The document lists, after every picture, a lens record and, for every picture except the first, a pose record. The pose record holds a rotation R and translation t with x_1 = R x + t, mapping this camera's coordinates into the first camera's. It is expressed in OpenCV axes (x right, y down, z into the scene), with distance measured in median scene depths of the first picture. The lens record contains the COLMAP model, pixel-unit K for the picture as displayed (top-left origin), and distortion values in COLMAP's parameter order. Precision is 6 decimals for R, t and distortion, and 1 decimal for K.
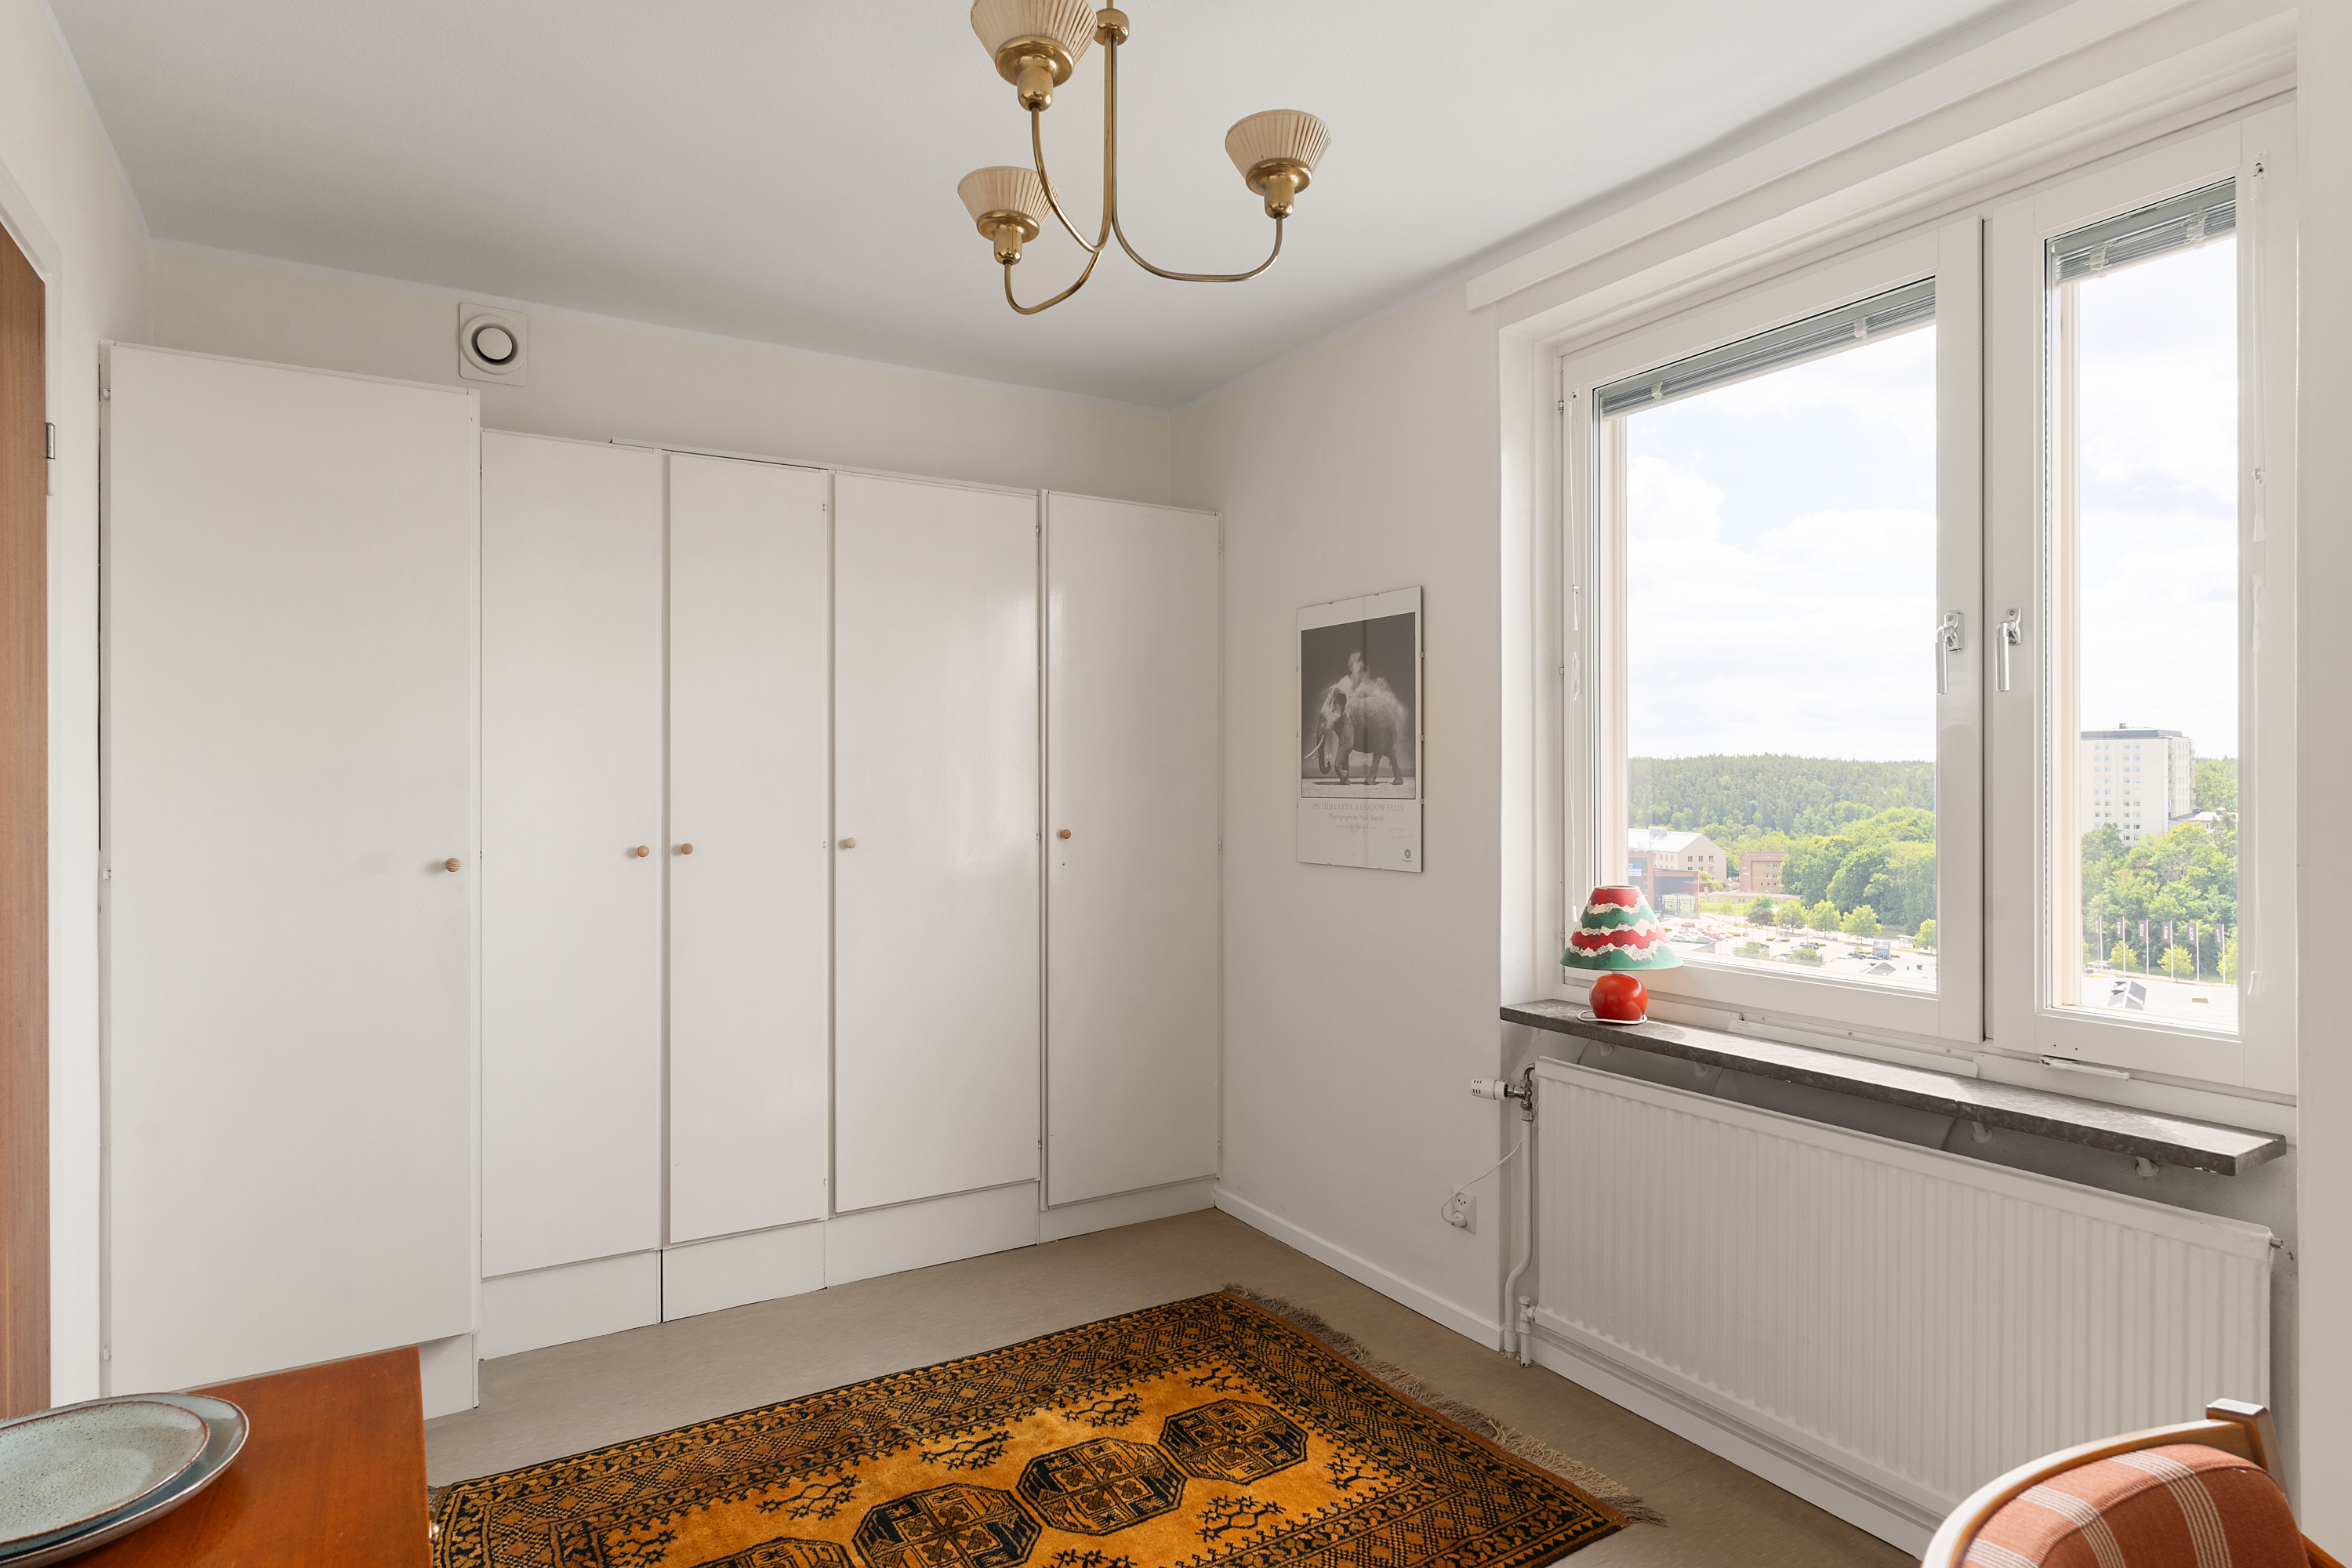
lens RADIAL K [[1297.1, 0, 1179.1], [0, 1297.1, 772.4], [0, 0, 1]] dist [0.001972, -0.000413]
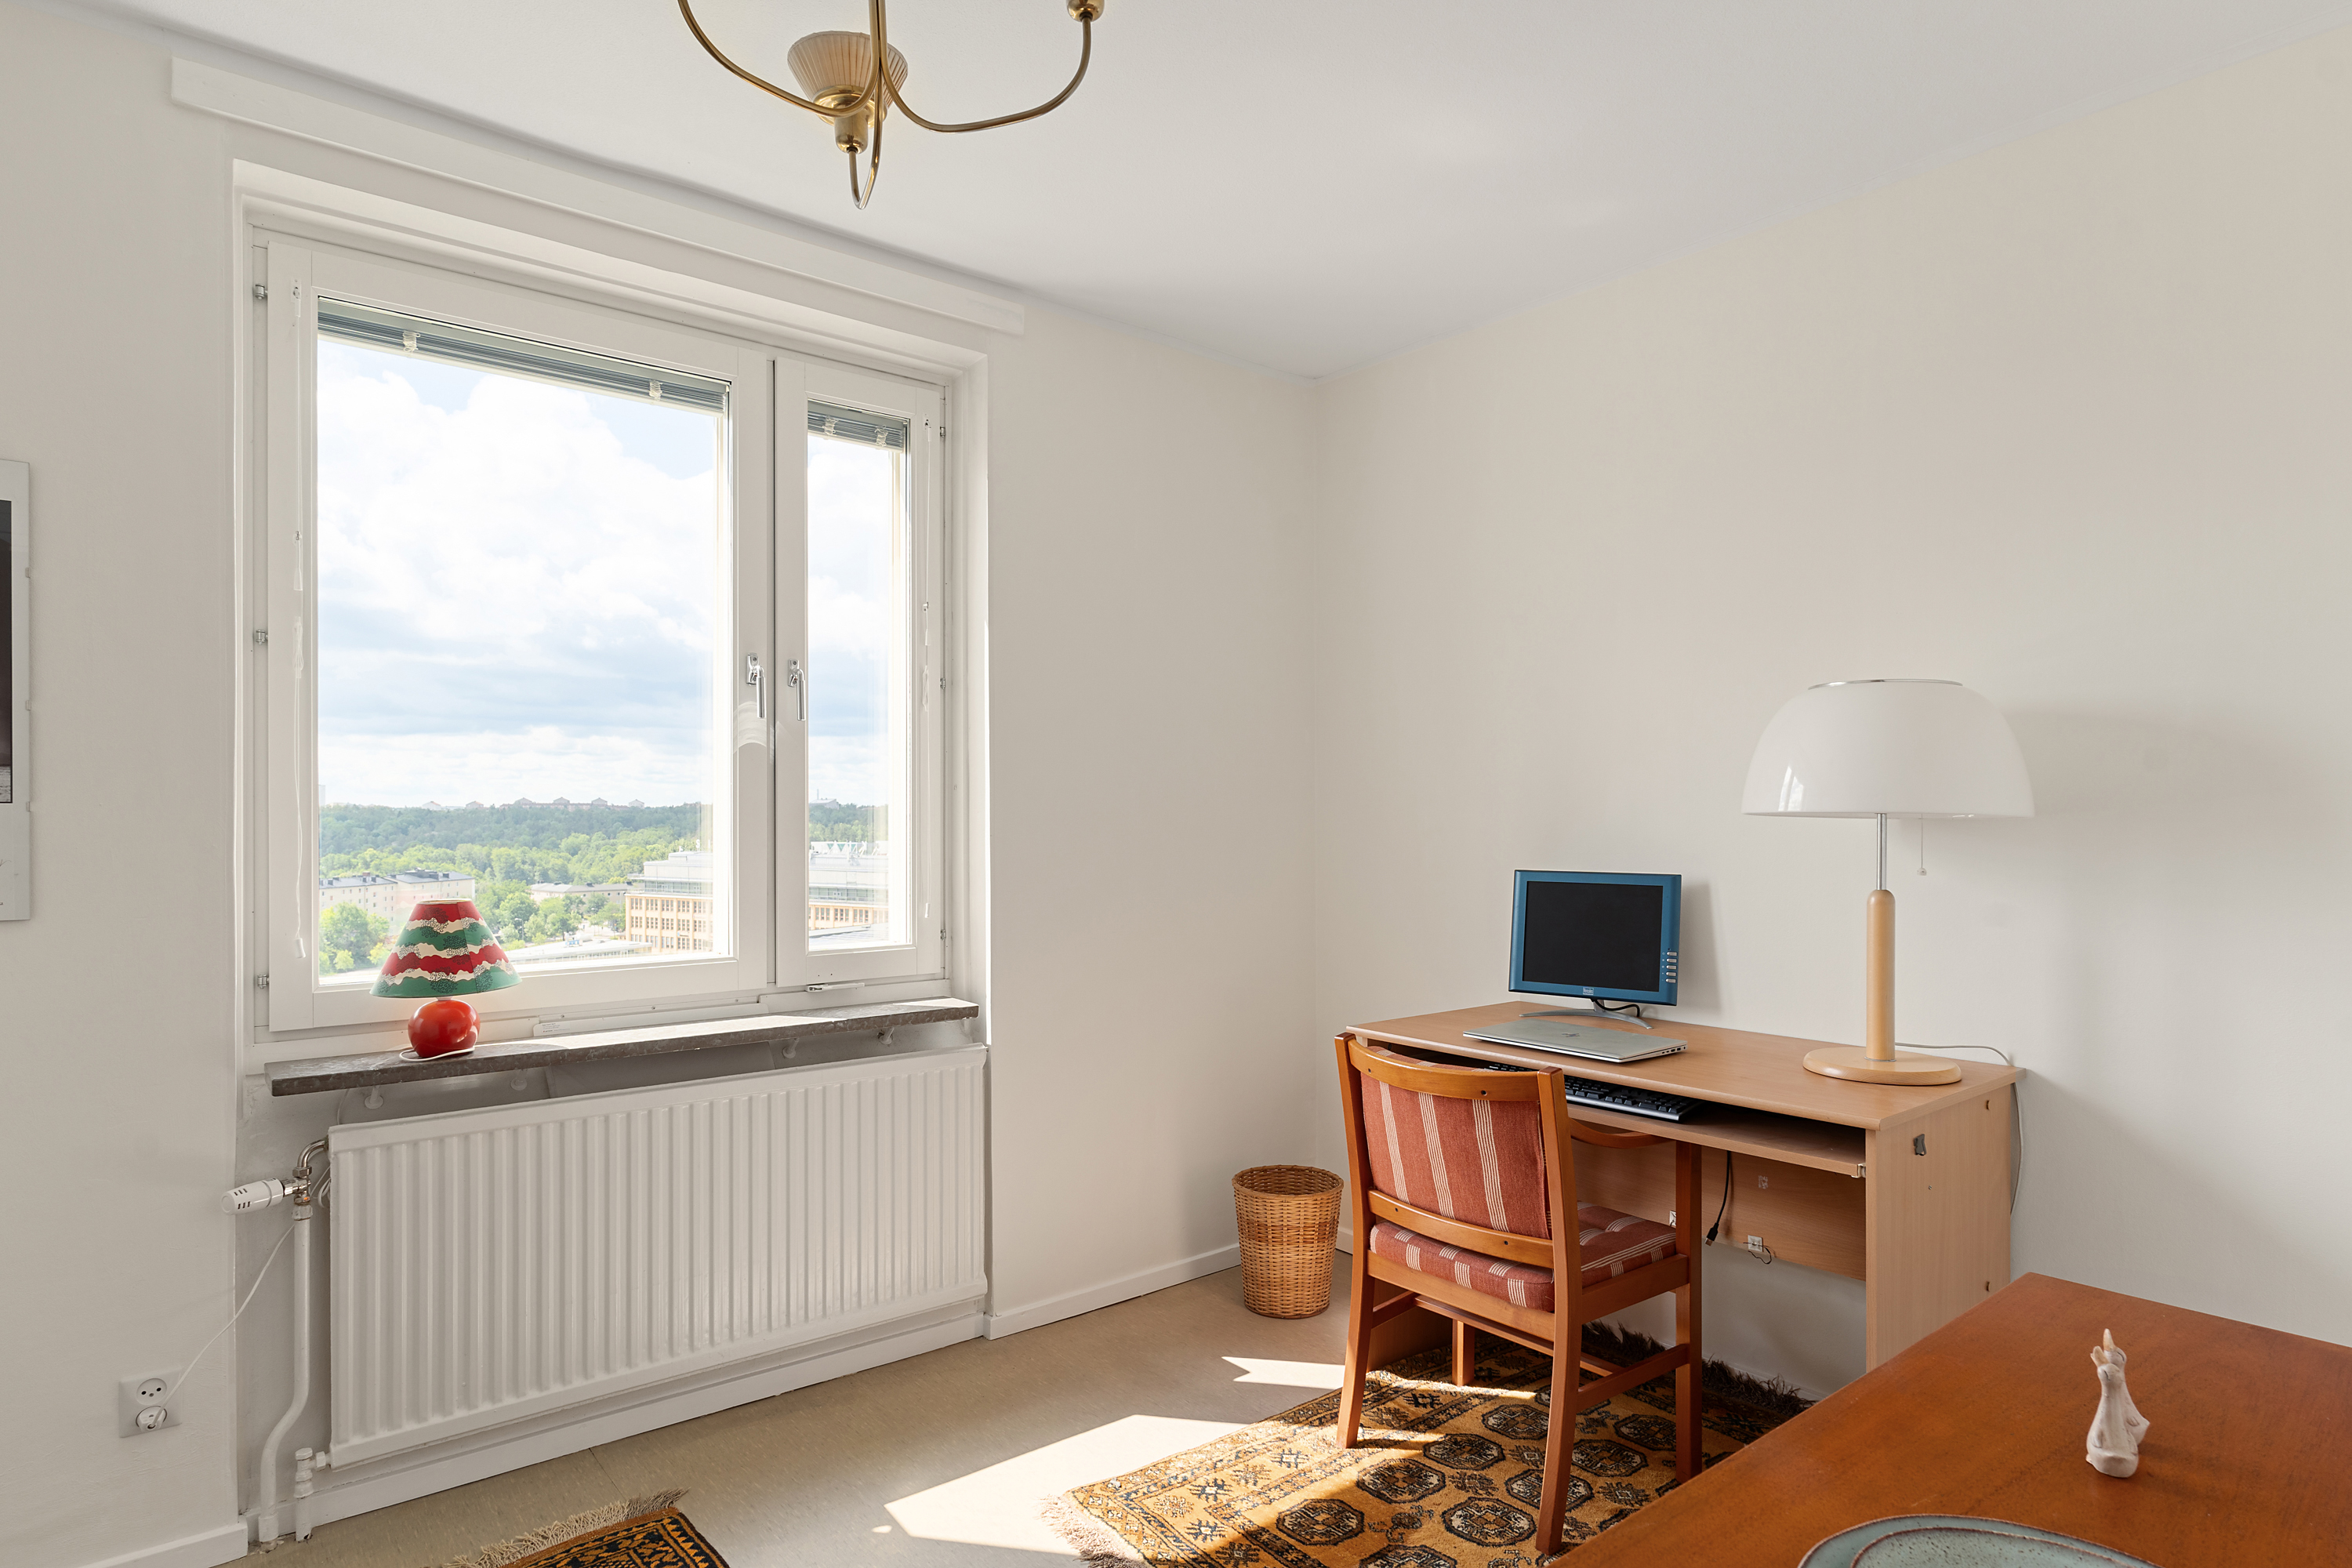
lens RADIAL K [[1297.1, 0, 1179.8], [0, 1297.1, 806.6], [0, 0, 1]] dist [0.001972, -0.000413]
pose [[-0.129947, 0.010881, 0.991461, -0.621898], [-0.002945, 0.999931, -0.011360, 0.033877], [-0.991517, -0.004396, -0.129906, 0.642041]]
